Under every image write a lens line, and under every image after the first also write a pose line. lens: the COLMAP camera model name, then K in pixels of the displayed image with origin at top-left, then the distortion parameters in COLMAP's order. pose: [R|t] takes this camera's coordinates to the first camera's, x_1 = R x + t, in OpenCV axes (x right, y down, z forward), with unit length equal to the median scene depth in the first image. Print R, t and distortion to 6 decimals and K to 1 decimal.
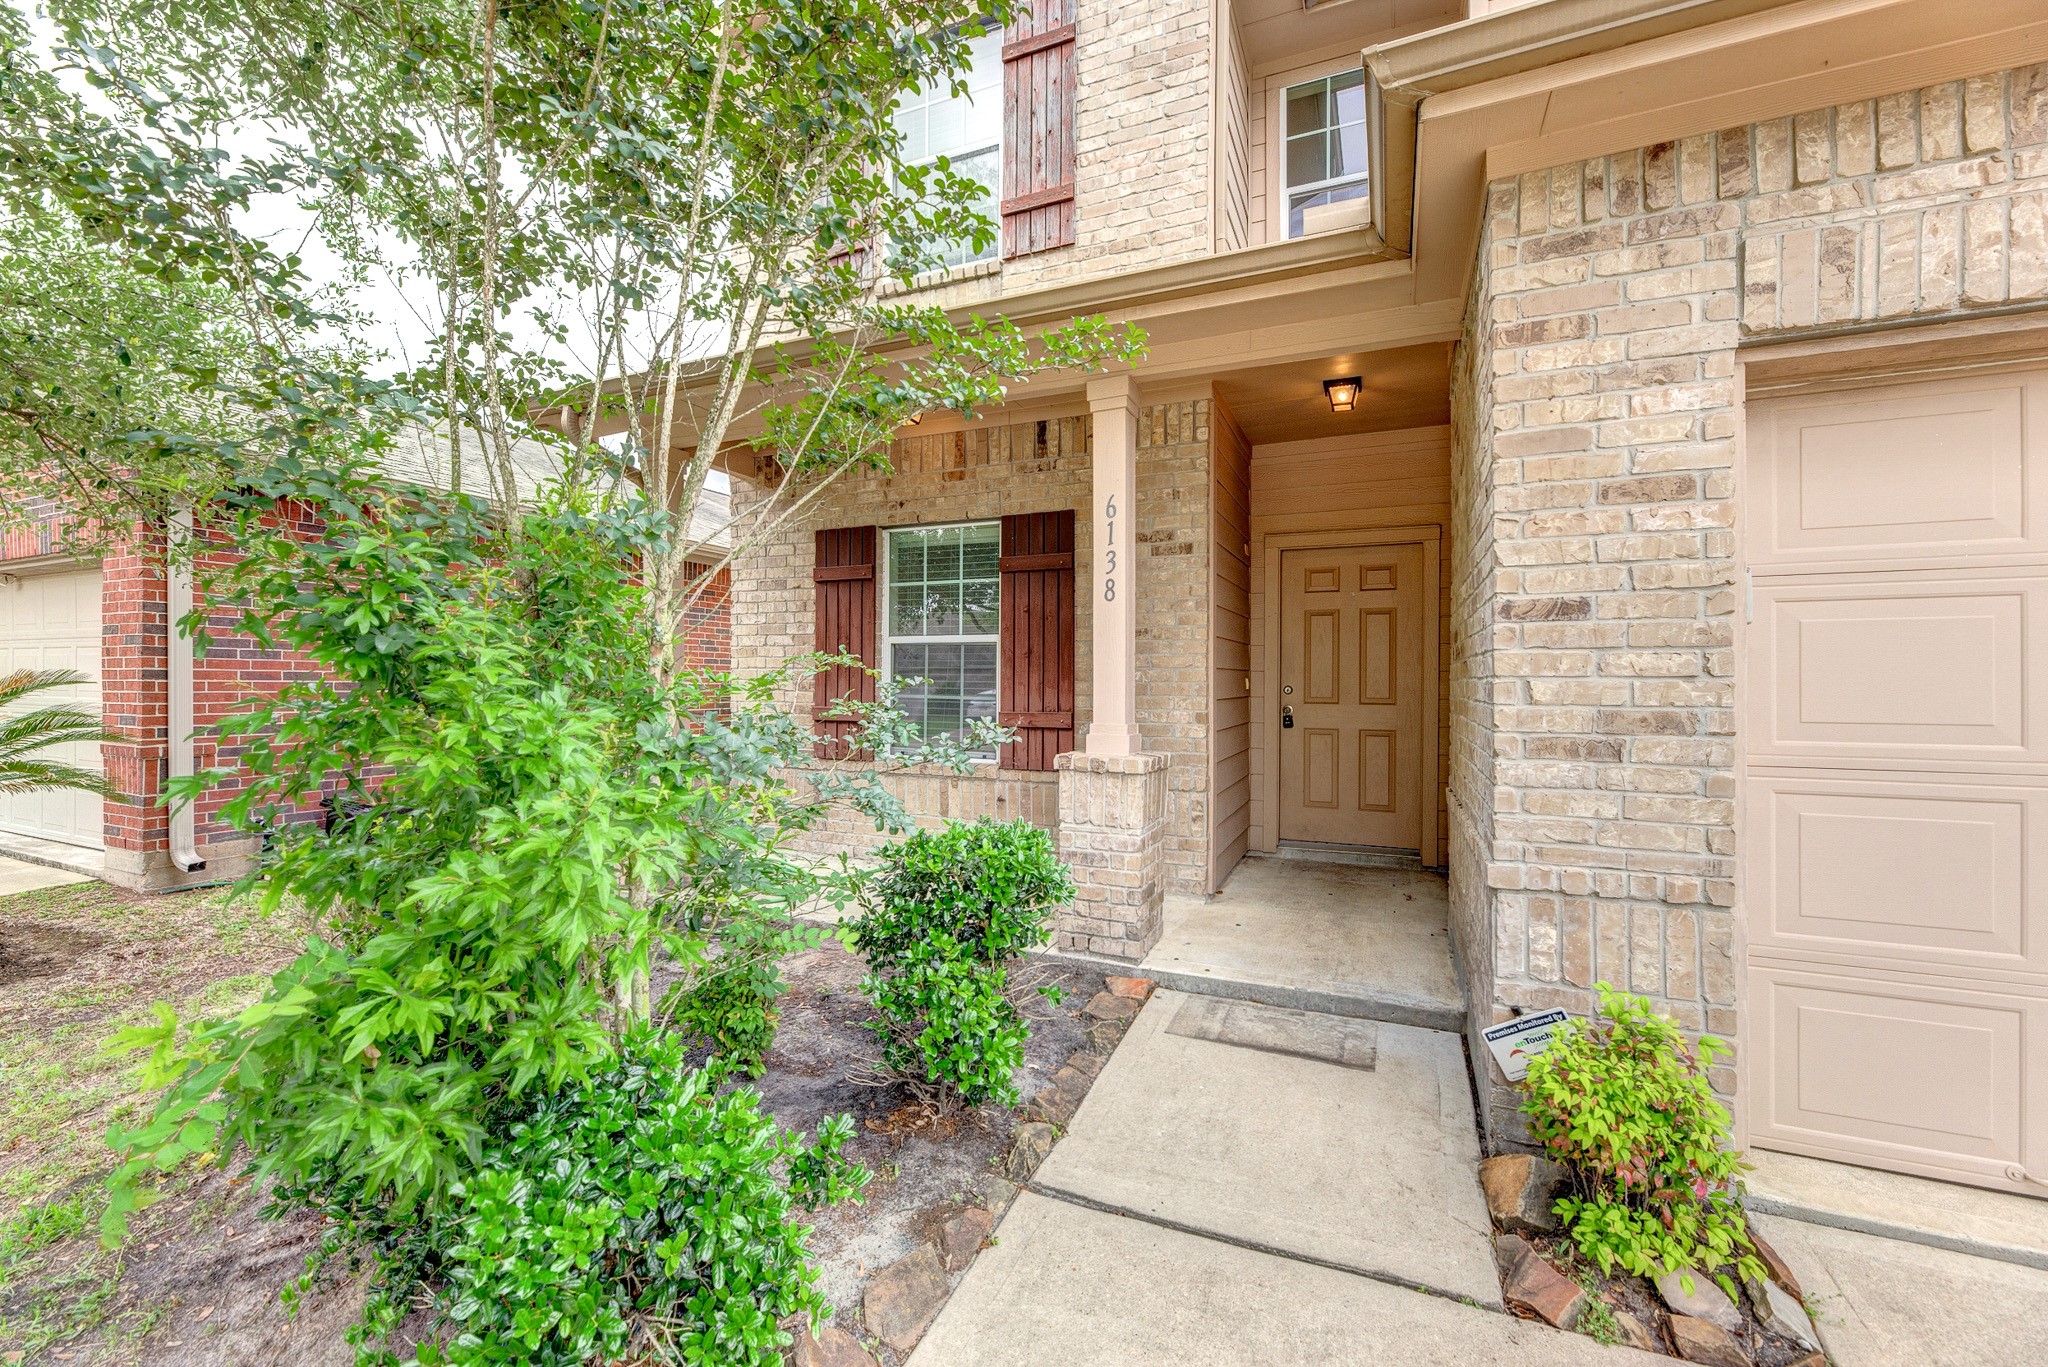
lens RADIAL K [[820.0, 0, 1039.5], [0, 820.0, 685.4], [0, 0, 1]] dist [-0.000953, -0.000160]
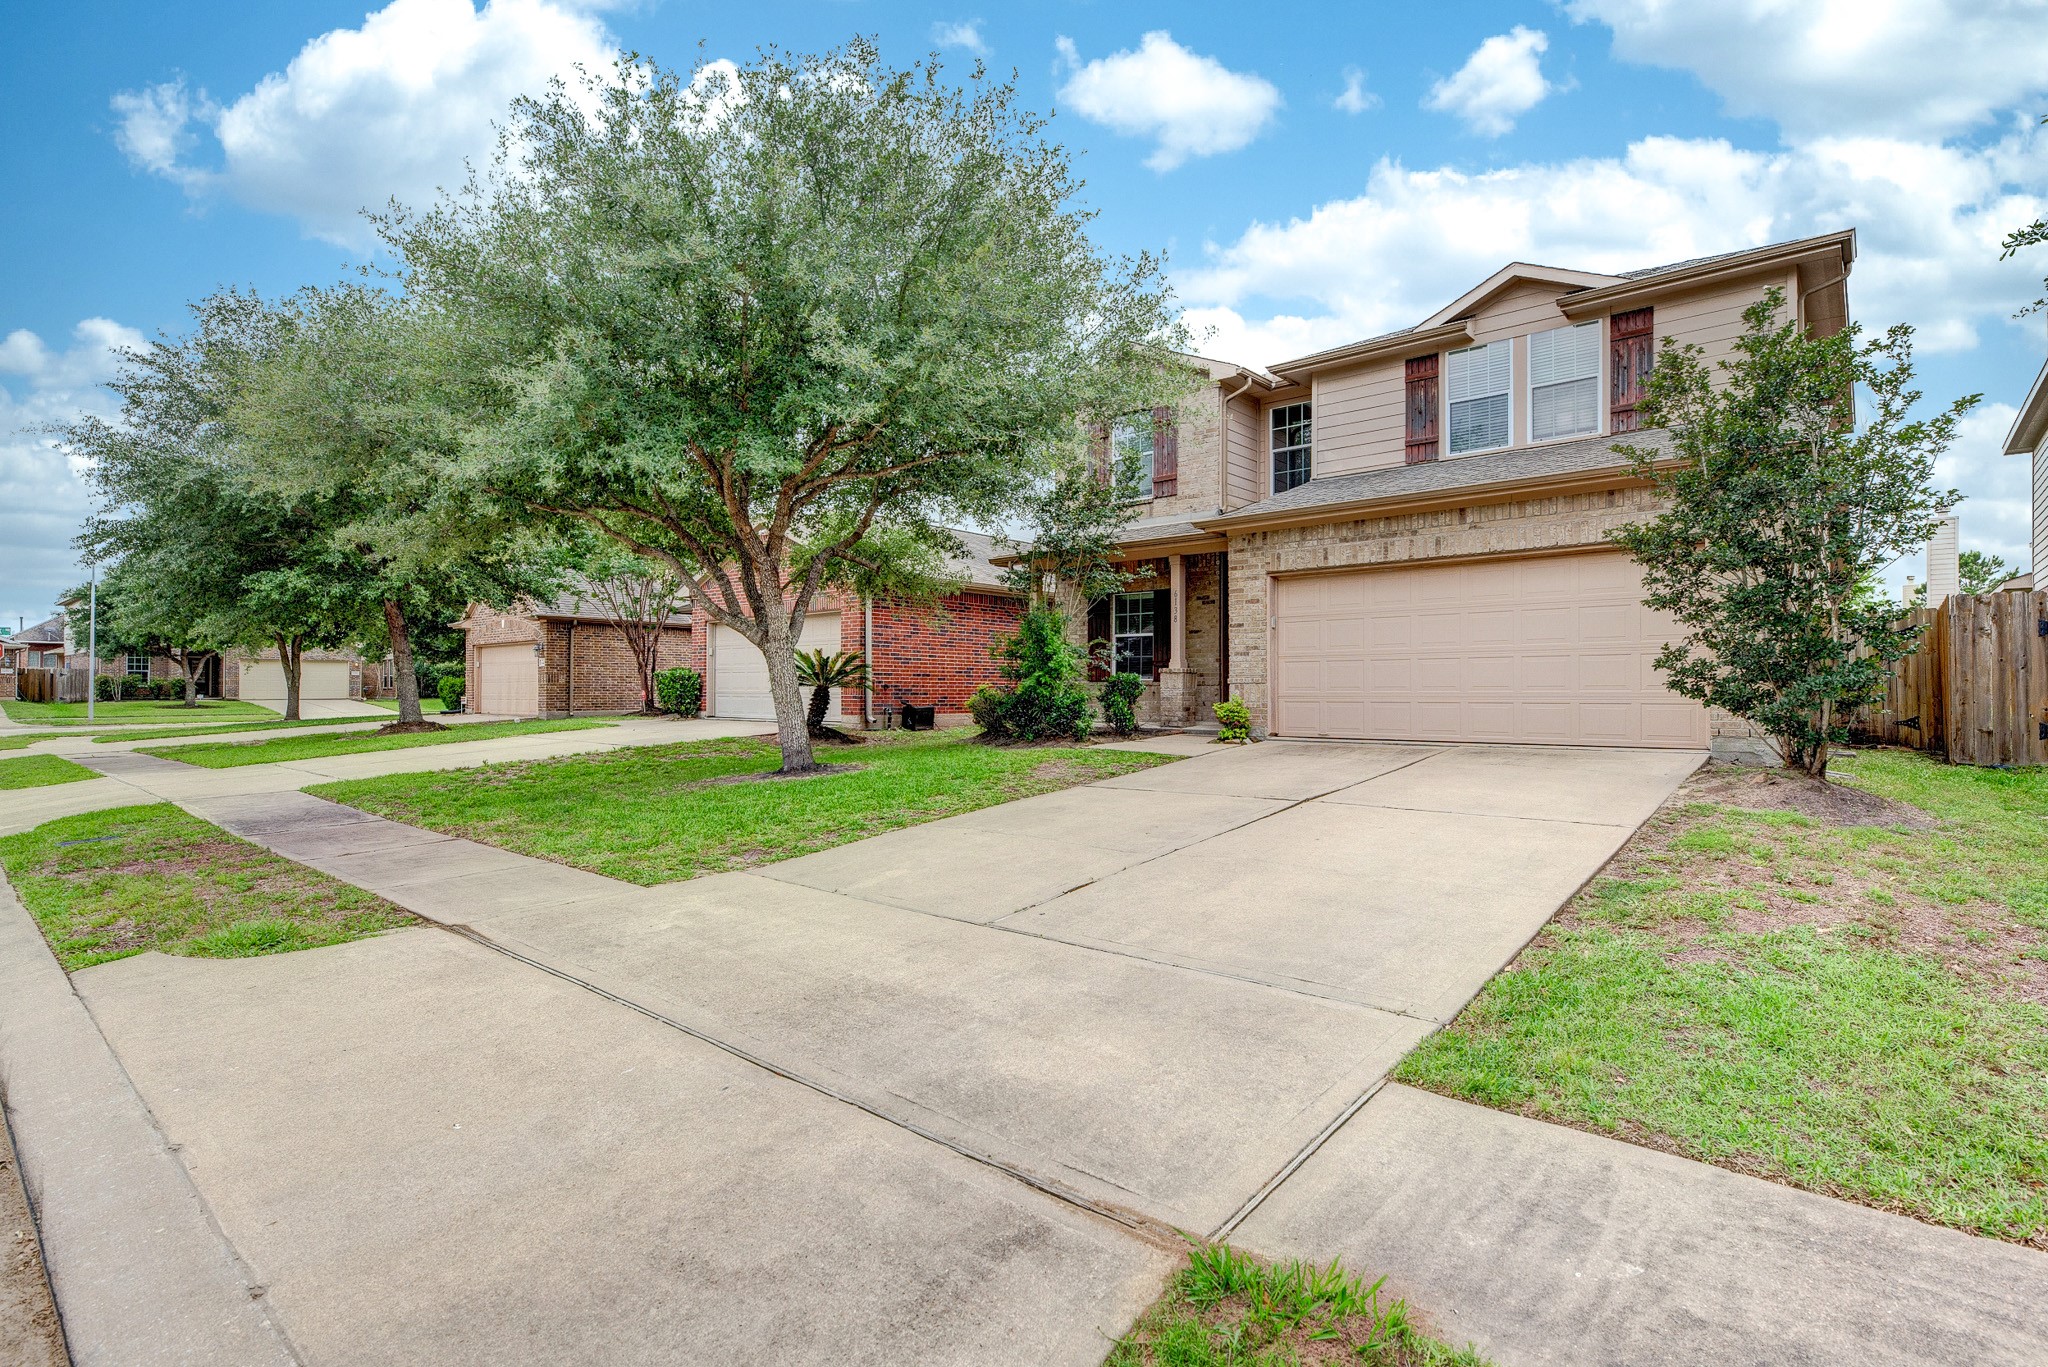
lens RADIAL K [[986.0, 0, 1024.0], [0, 986.0, 683.5], [0, 0, 1]] dist [0.000181, 0.000010]
pose [[0.950019, -0.006366, -0.312126, 0.595330], [0.003154, 0.999937, -0.010792, 0.149718], [0.312175, 0.009268, 0.949979, -2.377723]]
